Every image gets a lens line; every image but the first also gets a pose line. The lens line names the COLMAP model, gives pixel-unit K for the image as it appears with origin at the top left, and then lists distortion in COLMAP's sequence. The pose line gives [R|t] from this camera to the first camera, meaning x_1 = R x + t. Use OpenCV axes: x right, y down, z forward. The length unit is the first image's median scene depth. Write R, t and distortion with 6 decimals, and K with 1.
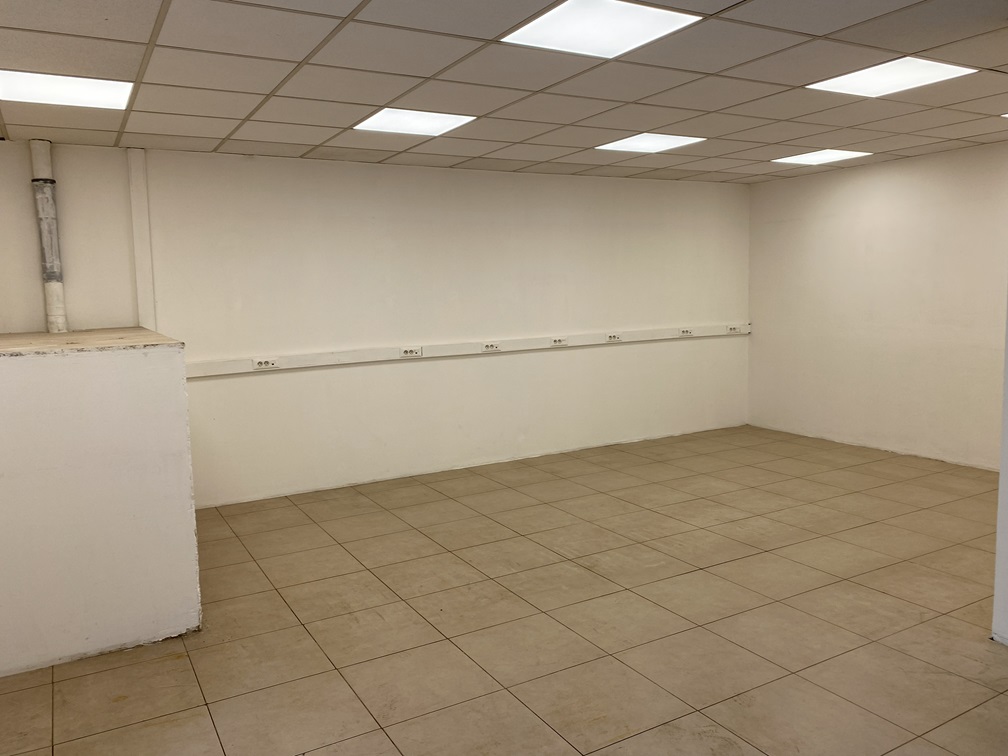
lens RADIAL K [[756.9, 0, 504.3], [0, 756.9, 374.0], [0, 0, 1]] dist [0.072050, -0.032783]
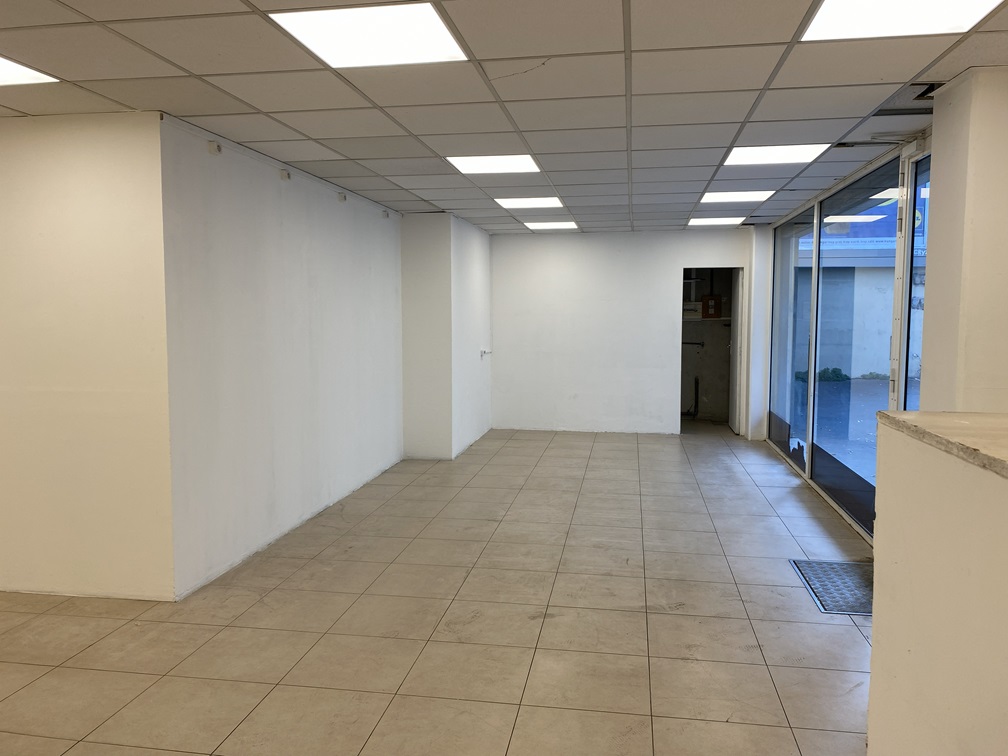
lens RADIAL K [[756.9, 0, 503.7], [0, 756.9, 383.1], [0, 0, 1]] dist [0.072050, -0.032783]
pose [[-0.768879, -0.032643, 0.638560, -0.313499], [0.089136, 0.983472, 0.157602, -0.086372], [-0.633150, 0.178096, -0.753261, 0.866700]]
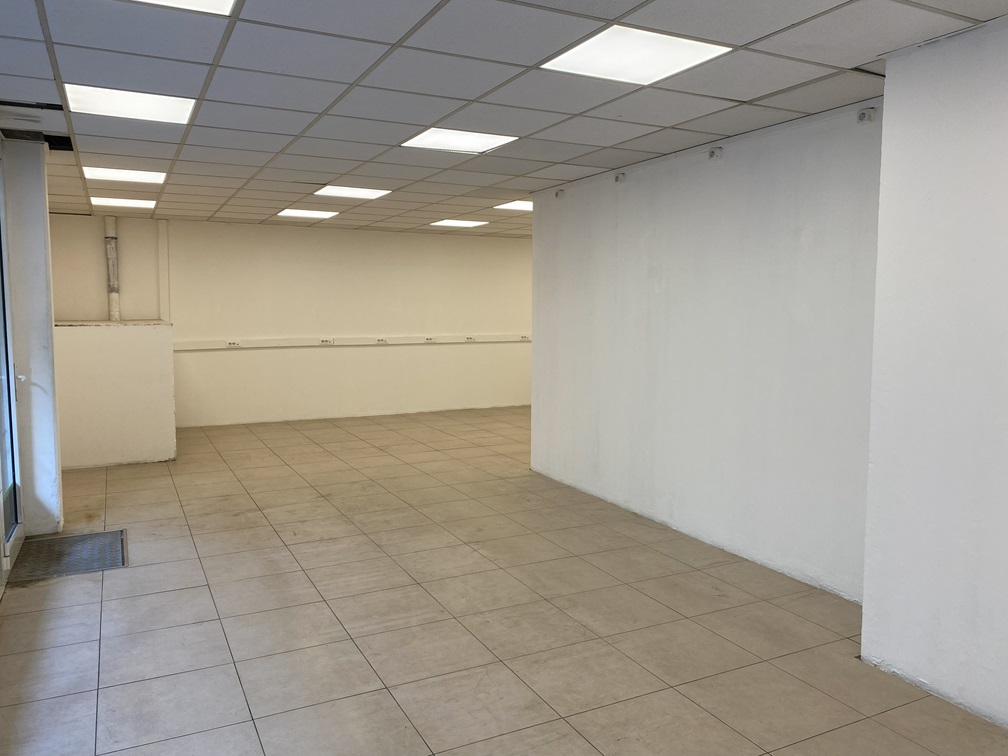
lens RADIAL K [[756.9, 0, 509.6], [0, 756.9, 378.4], [0, 0, 1]] dist [0.072050, -0.032783]
pose [[0.998219, 0.032783, -0.049837, 0.369634], [-0.033515, 0.999341, -0.013923, 0.062562], [0.049348, 0.015568, 0.998660, -0.634757]]
